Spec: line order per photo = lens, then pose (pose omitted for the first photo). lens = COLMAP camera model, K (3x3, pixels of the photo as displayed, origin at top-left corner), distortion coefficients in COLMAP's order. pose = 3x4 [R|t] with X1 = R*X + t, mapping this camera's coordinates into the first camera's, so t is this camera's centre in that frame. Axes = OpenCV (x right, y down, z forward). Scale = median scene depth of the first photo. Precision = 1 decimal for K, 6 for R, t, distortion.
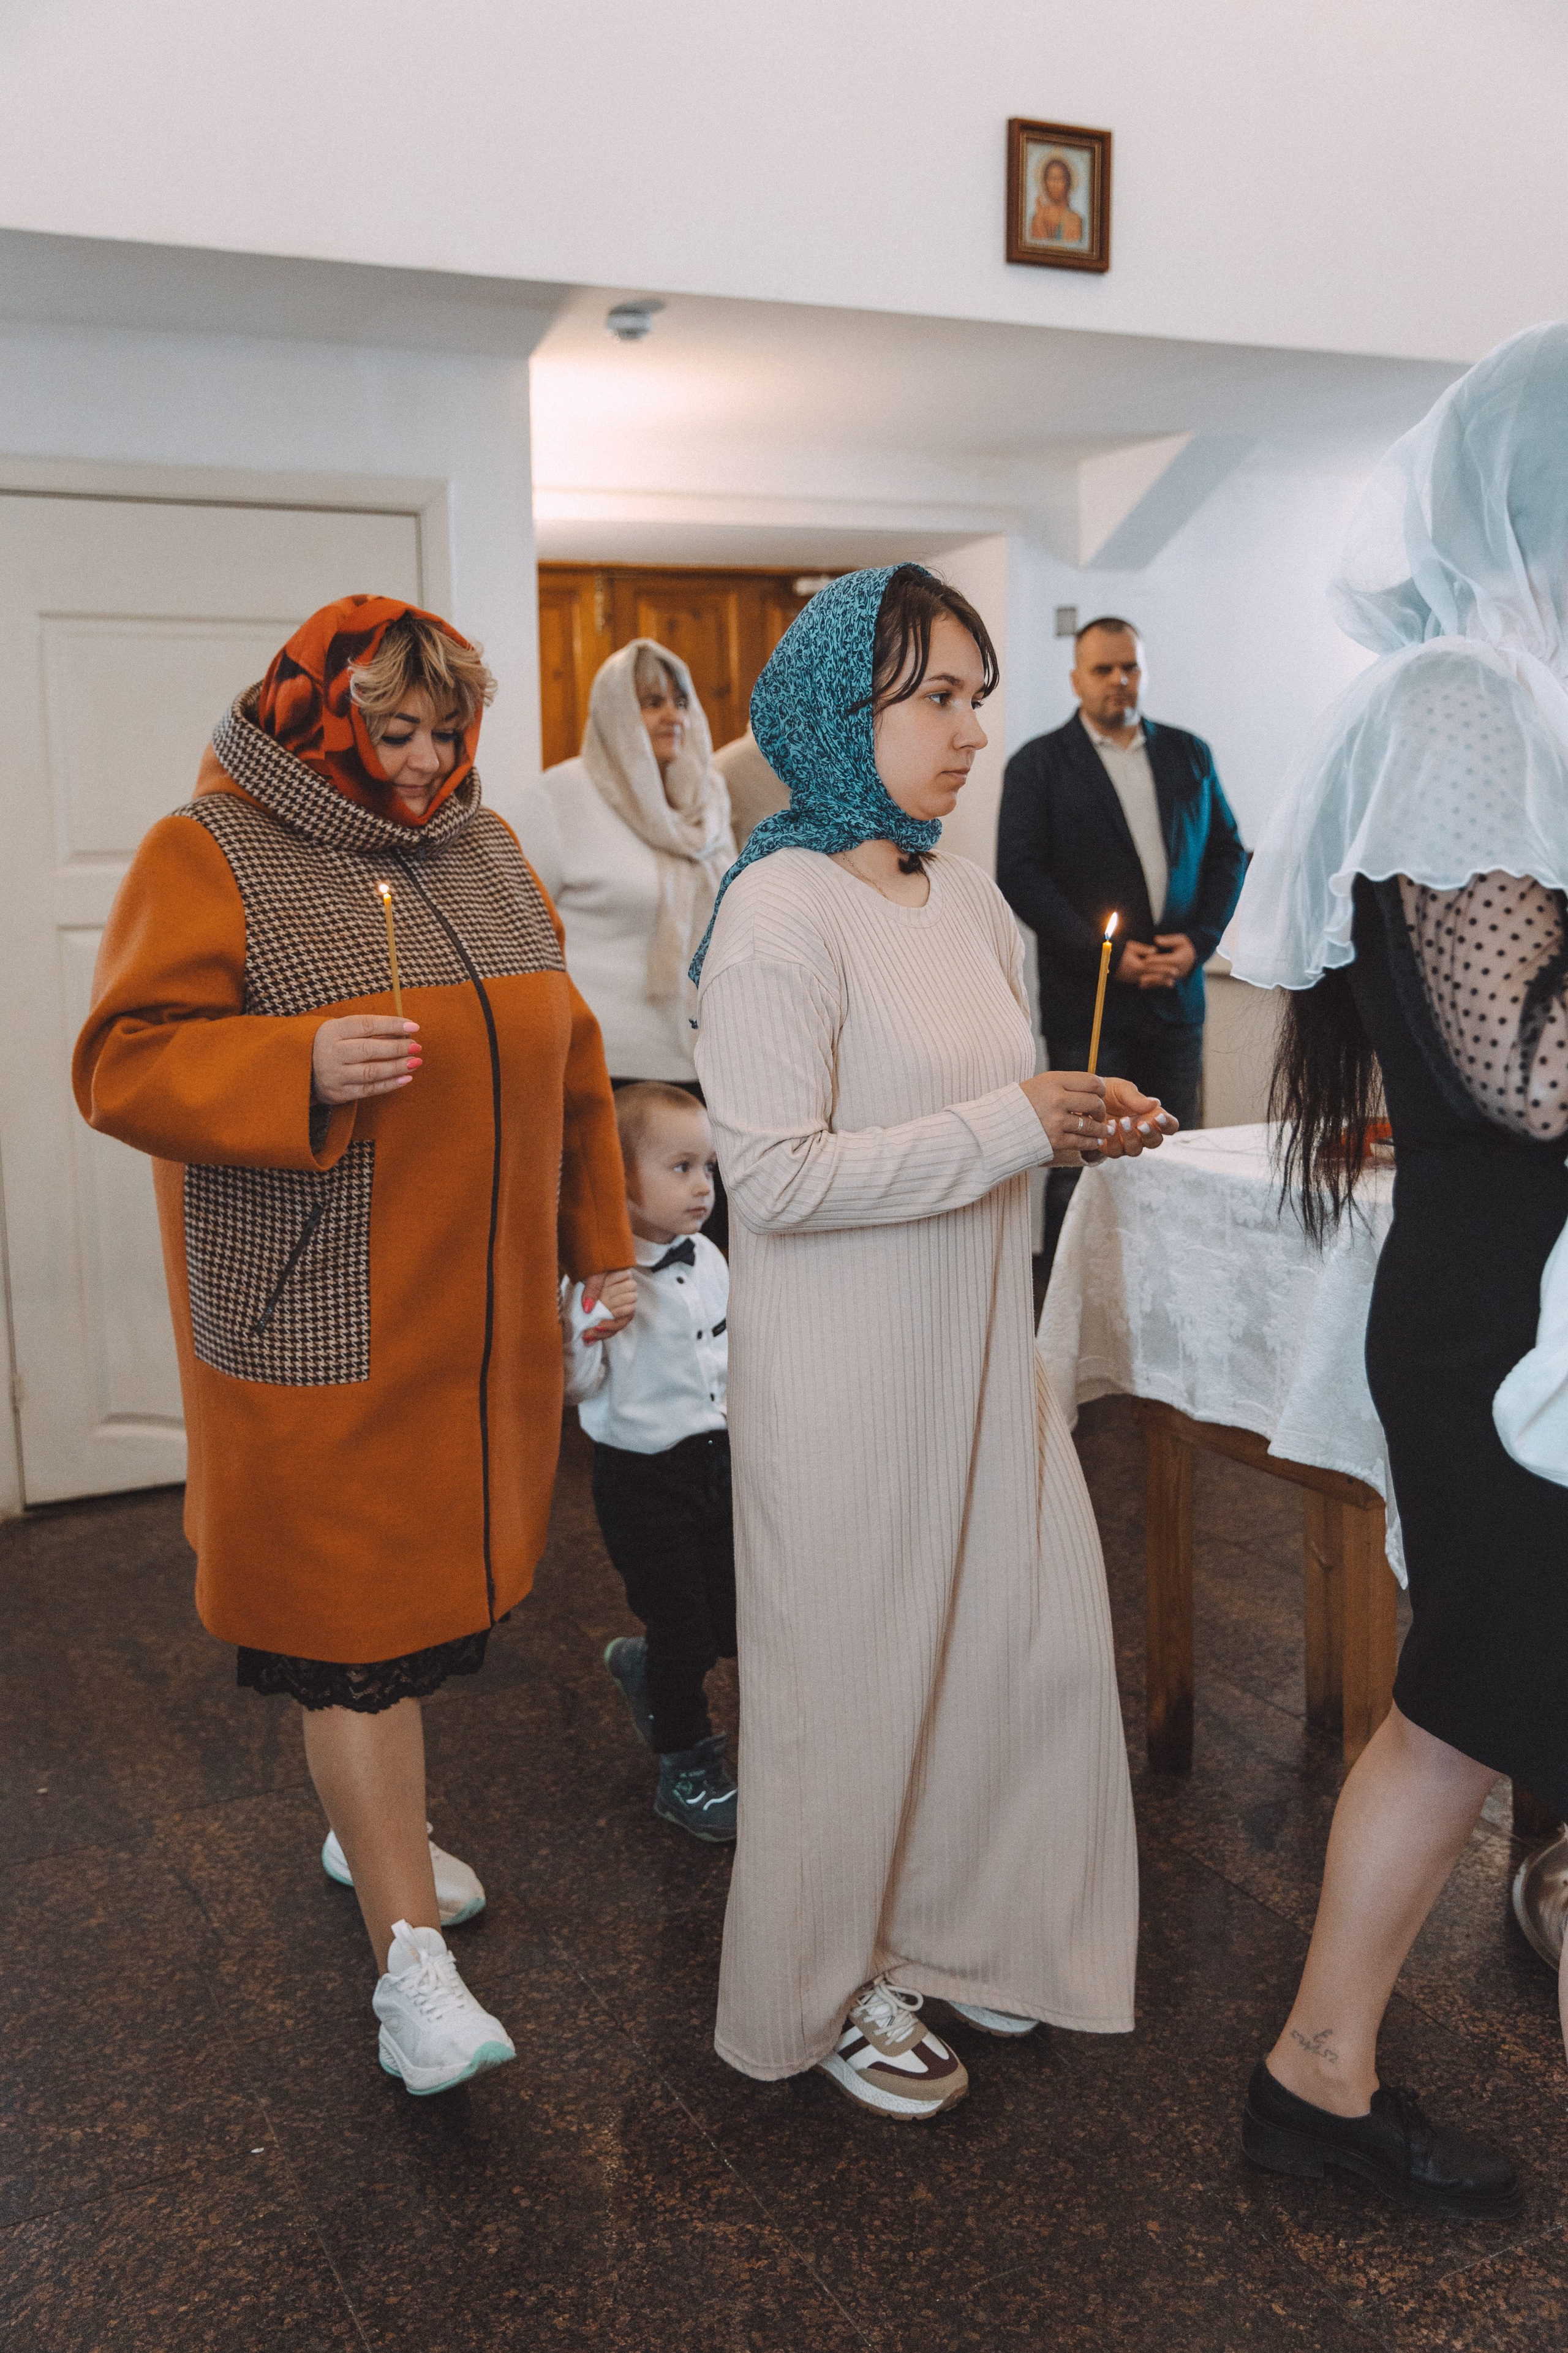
lens RADIAL K [[2140.2, 0, 806.2], [0, 2140.2, 1172.3], [0, 0, 1]] dist [0.003297, 0.024817]
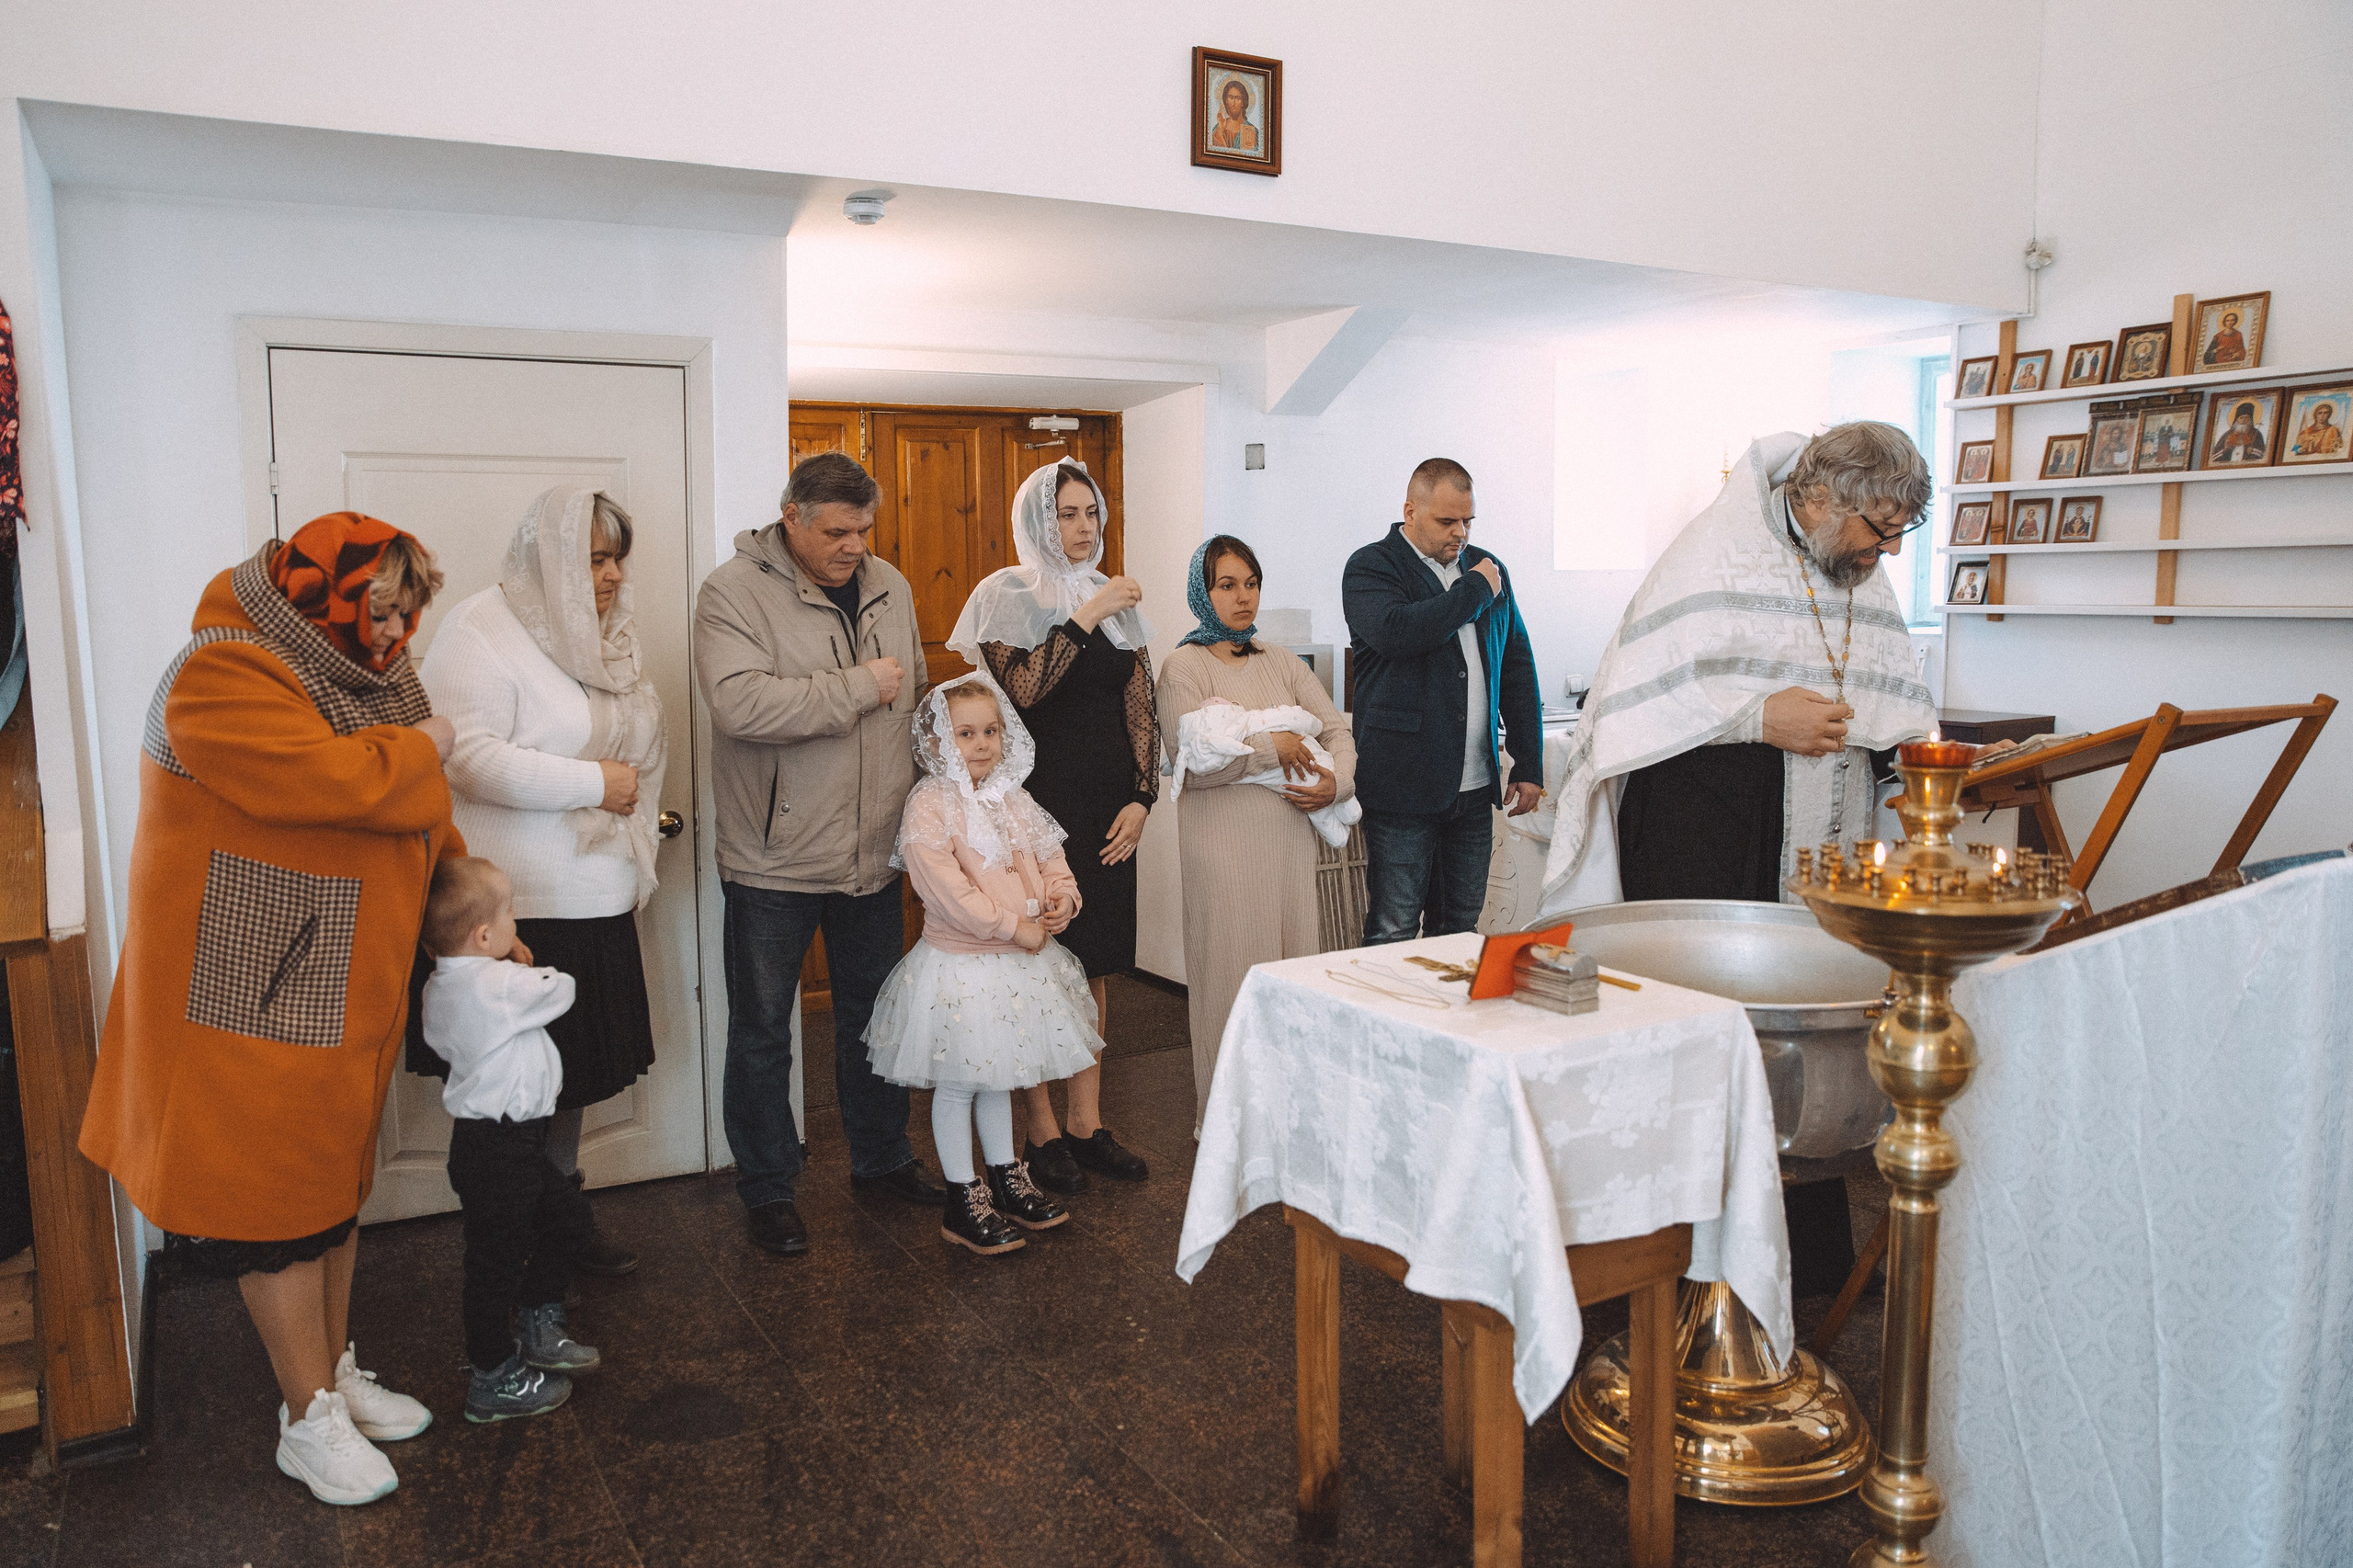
lens RADIAL K [[1606.3, 0, 1176.5], [0, 1606.3, 784.0], [0, 0, 1]] dist [-0.117288, 0.074979]
pose [[0.998573, 0.005299, 0.053132, 0.041313], [-0.003410, 0.999361, -0.035568, -0.055261], [-0.053286, 0.035336, 0.997954, 0.151980]]
